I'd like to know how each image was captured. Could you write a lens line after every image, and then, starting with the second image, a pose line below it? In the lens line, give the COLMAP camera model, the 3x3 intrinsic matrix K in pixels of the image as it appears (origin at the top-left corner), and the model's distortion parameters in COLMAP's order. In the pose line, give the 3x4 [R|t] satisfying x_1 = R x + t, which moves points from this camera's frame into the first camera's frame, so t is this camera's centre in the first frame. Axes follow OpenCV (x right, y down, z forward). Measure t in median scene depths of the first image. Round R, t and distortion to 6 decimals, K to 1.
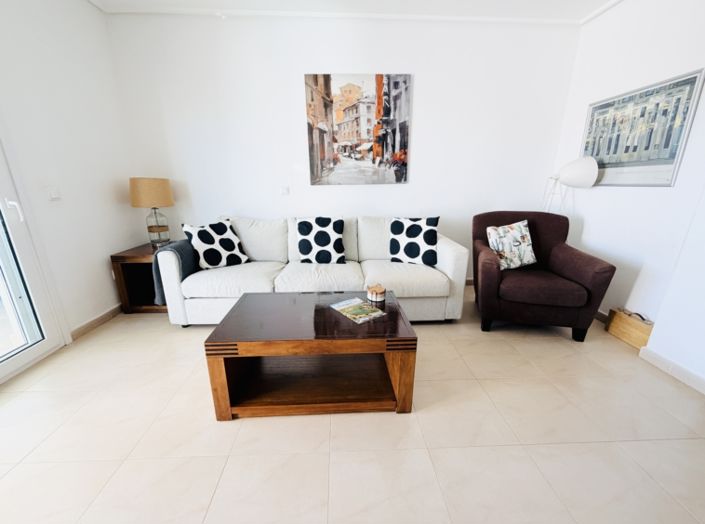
lens RADIAL K [[276.6, 0, 353.3], [0, 276.6, 262.9], [0, 0, 1]] dist [-0.007221, -0.001017]
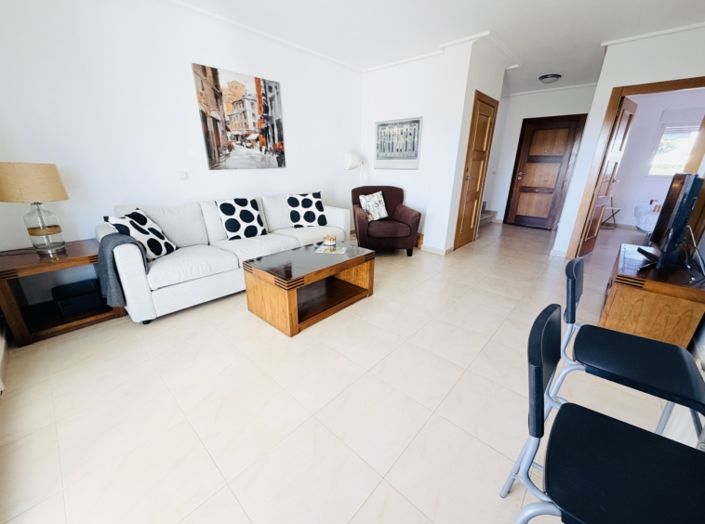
lens RADIAL K [[276.6, 0, 351.4], [0, 276.6, 263.1], [0, 0, 1]] dist [-0.007221, -0.001017]
pose [[0.708185, -0.231902, 0.666855, -0.630930], [0.179961, 0.972610, 0.147116, 0.014036], [-0.682707, 0.015823, 0.730521, -0.171419]]
